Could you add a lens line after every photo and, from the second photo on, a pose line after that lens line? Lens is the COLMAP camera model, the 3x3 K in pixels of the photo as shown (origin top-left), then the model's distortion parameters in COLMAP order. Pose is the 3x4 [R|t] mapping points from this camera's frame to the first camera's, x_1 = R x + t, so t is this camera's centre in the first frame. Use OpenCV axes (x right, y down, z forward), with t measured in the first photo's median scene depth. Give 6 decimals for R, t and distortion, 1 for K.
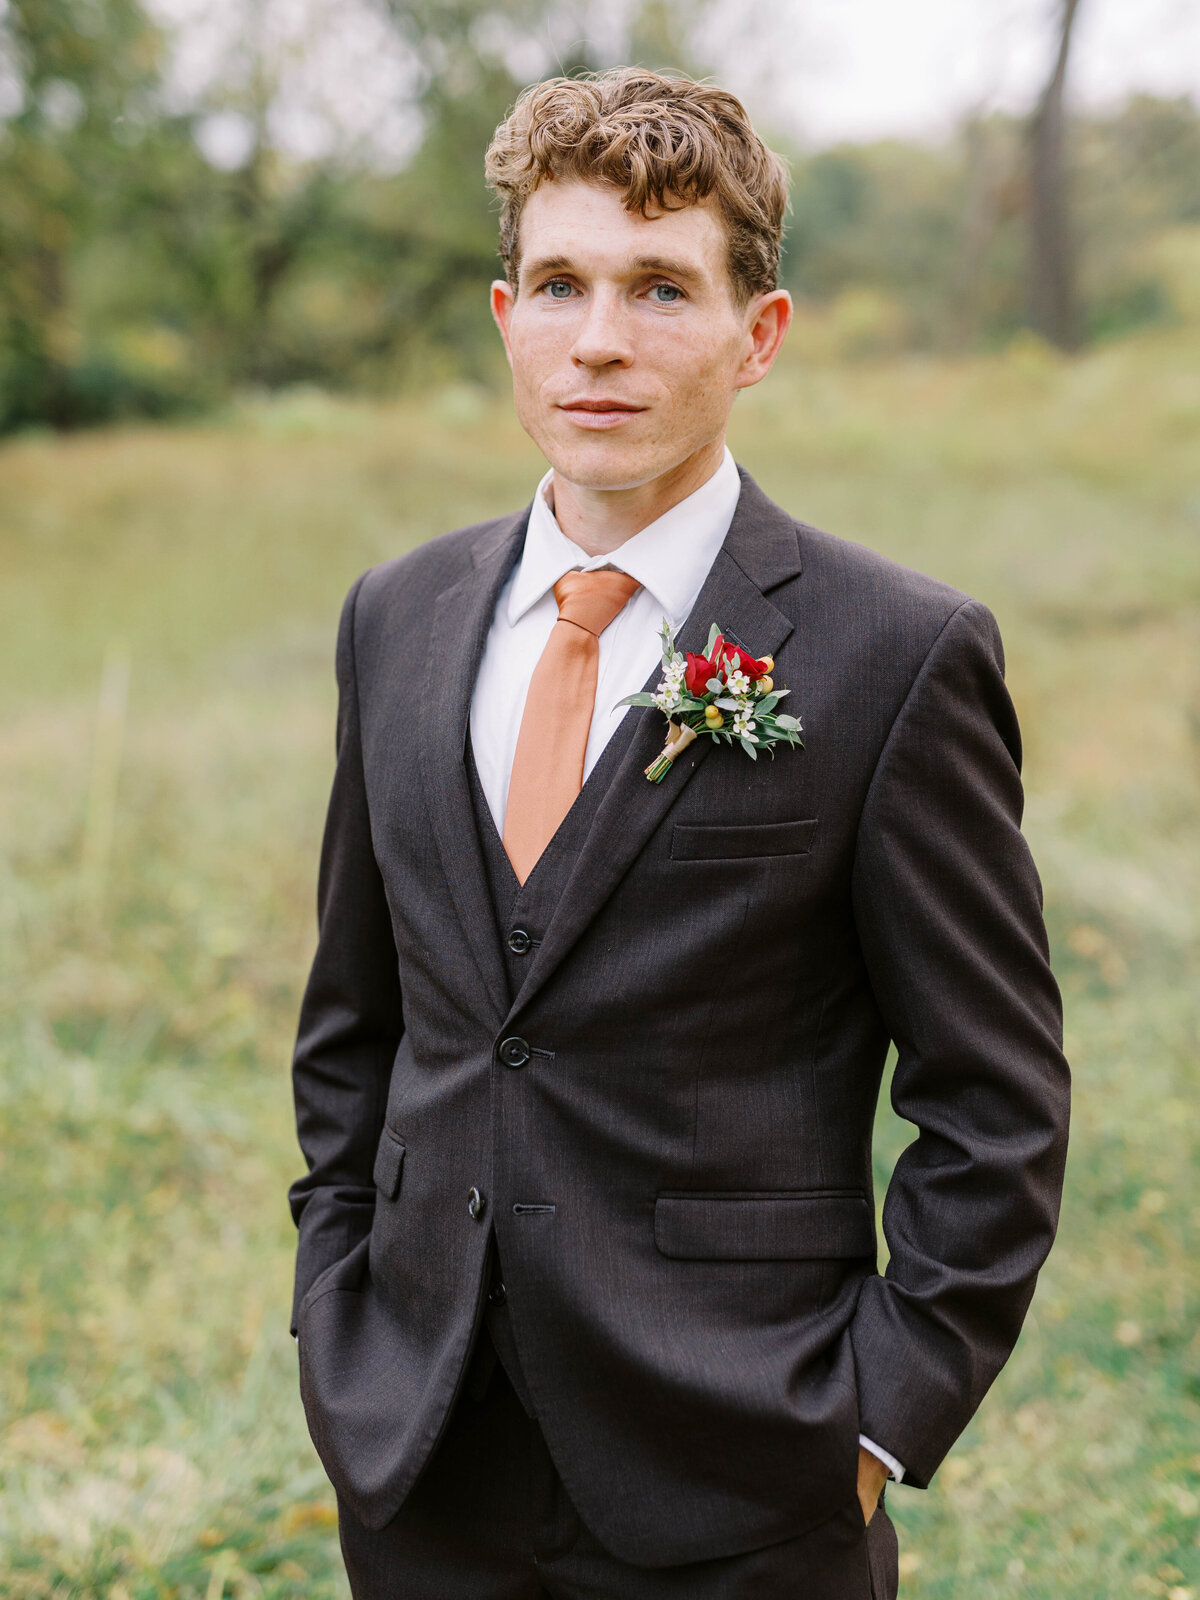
lens RADIAL K [[2659.1, 0, 600.0], [0, 2659.1, 800.0], [0, 0, 1]] dist [0.035066, -0.024866]
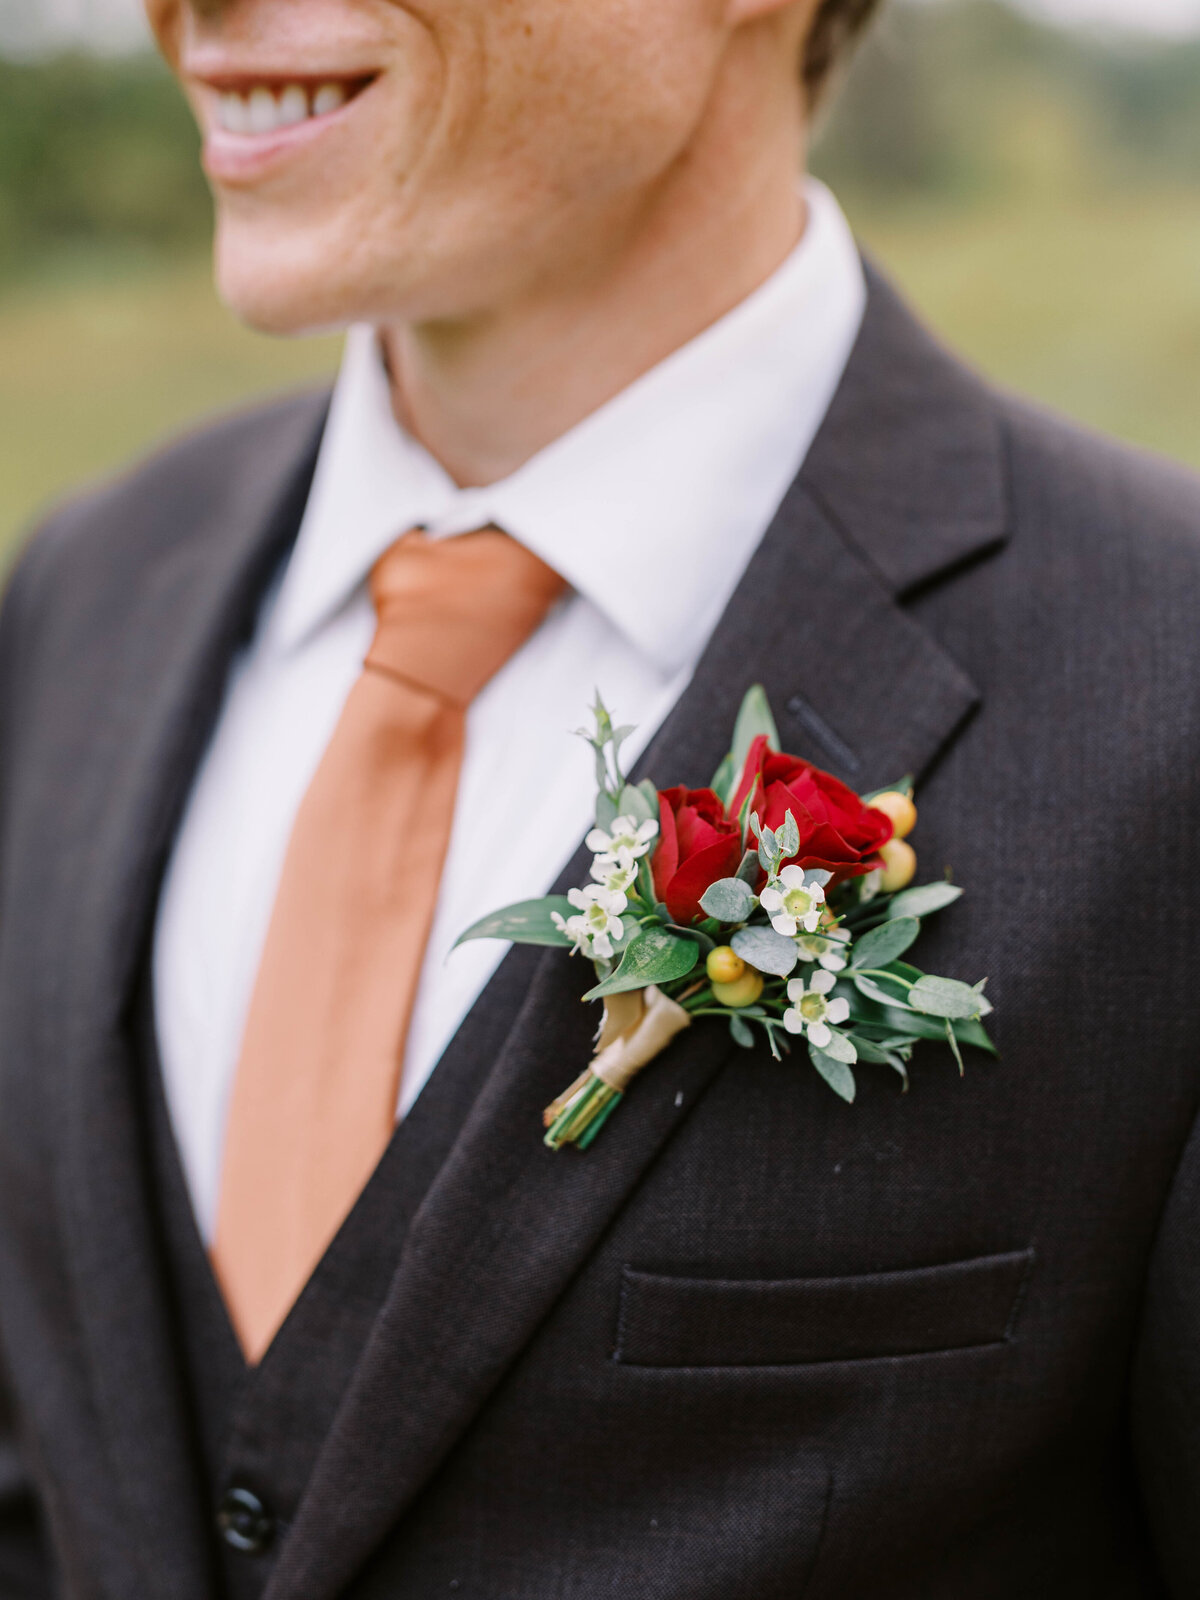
lens RADIAL K [[2659.1, 0, 600.0], [0, 2659.1, 800.0], [0, 0, 1]] dist [0.035066, -0.024866]
pose [[0.994585, 0.011165, -0.103328, 0.060811], [-0.003926, 0.997539, 0.069998, -0.078344], [0.103855, -0.069213, 0.992181, 0.647552]]
